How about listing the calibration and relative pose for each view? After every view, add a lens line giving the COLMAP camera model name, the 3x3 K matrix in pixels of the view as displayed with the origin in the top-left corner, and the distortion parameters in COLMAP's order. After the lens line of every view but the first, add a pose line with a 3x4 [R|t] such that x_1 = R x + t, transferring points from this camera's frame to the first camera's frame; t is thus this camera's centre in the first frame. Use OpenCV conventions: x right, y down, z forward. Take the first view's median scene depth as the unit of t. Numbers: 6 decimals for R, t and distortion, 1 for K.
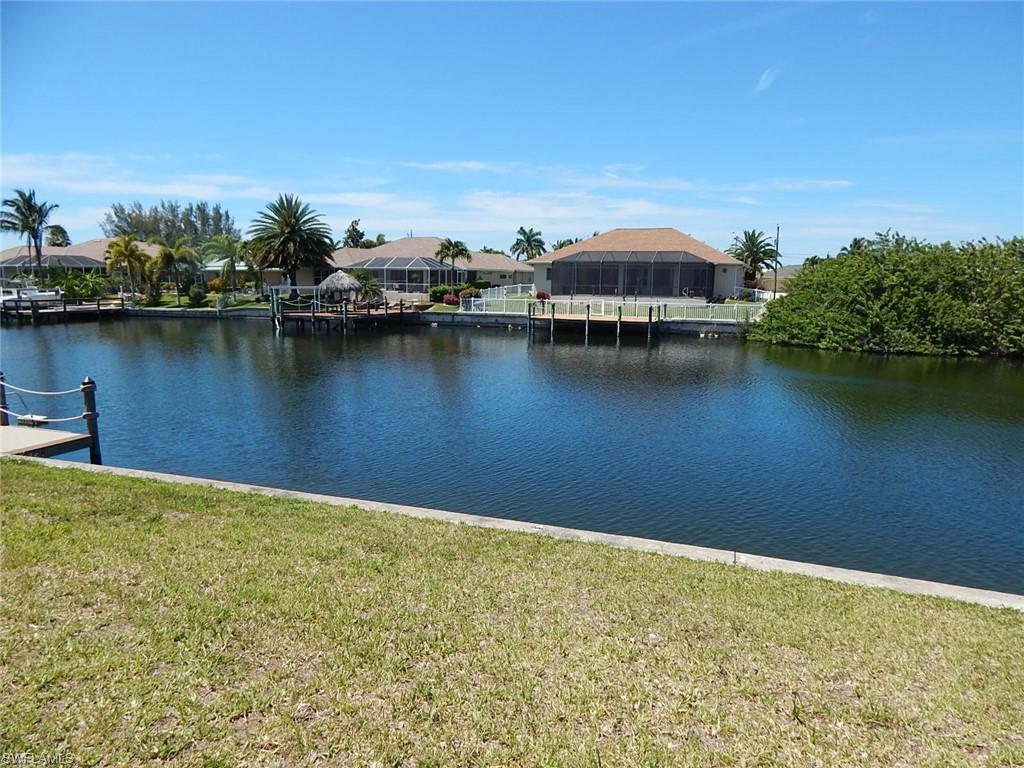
lens RADIAL K [[672.7, 0, 517.8], [0, 672.7, 373.5], [0, 0, 1]] dist [0.010335, -0.017356]
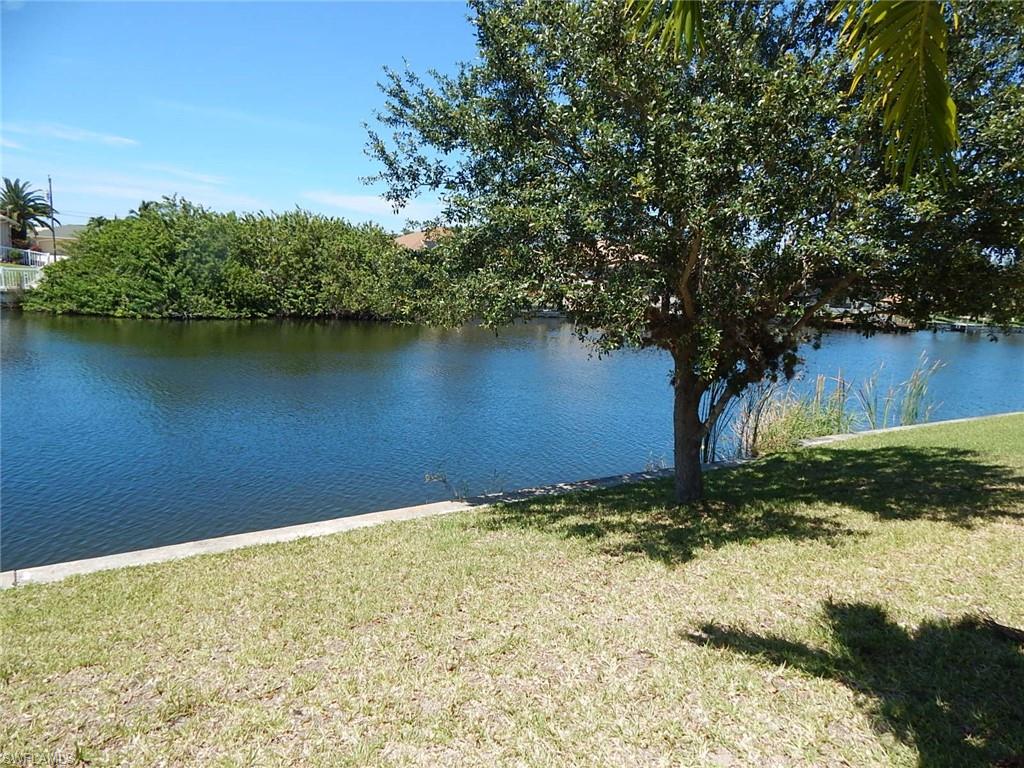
lens RADIAL K [[672.7, 0, 520.5], [0, 672.7, 374.9], [0, 0, 1]] dist [0.010335, -0.017356]
pose [[0.578224, -0.111345, 0.808244, 0.011627], [0.070663, 0.993756, 0.086348, 0.001116], [-0.812812, 0.007185, 0.582482, 0.008479]]
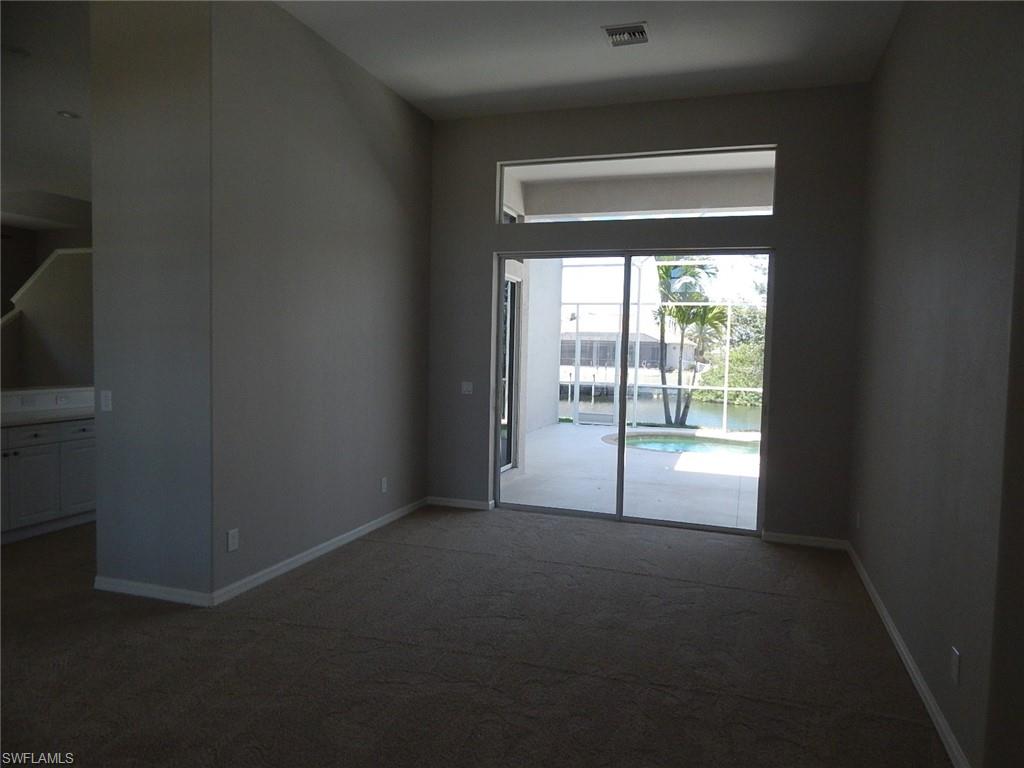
lens RADIAL K [[672.7, 0, 521.5], [0, 672.7, 383.9], [0, 0, 1]] dist [0.010335, -0.017356]
pose [[0.999085, 0.010109, 0.041565, -0.049415], [-0.006219, 0.995677, -0.092672, 0.045898], [-0.042322, 0.092328, 0.994829, -0.333572]]
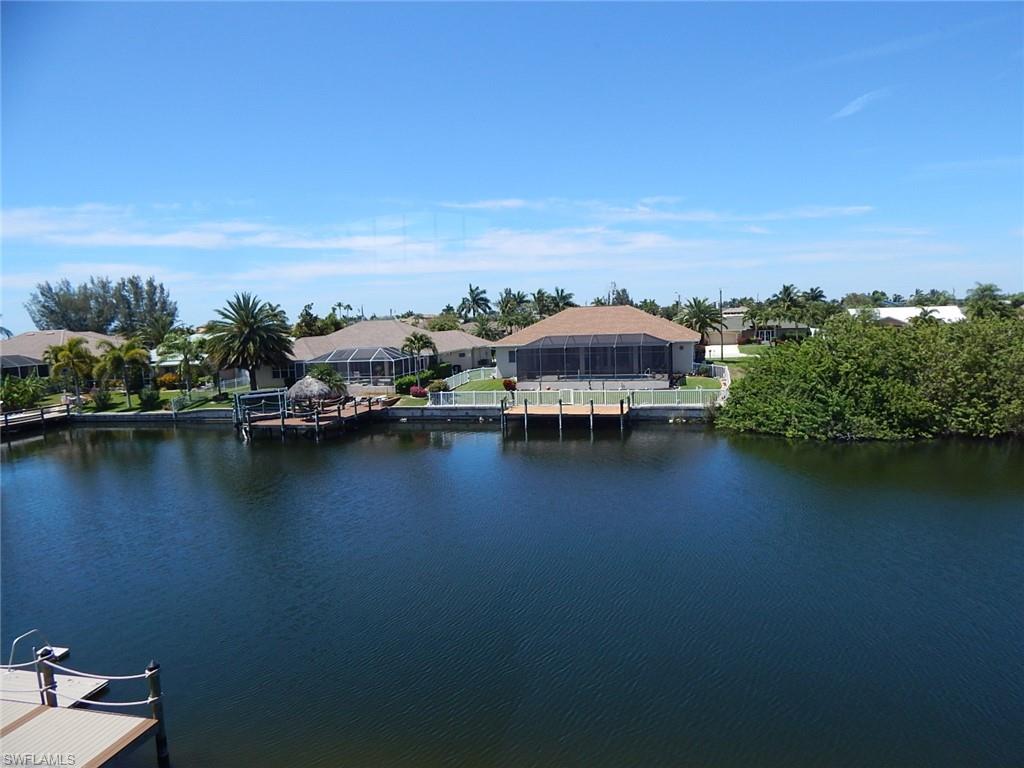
lens RADIAL K [[672.7, 0, 517.8], [0, 672.7, 376.6], [0, 0, 1]] dist [0.010335, -0.017356]
pose [[0.994515, -0.056390, 0.088096, -0.047654], [0.061173, 0.996742, -0.052570, -0.087350], [-0.084845, 0.057671, 0.994724, -0.010747]]
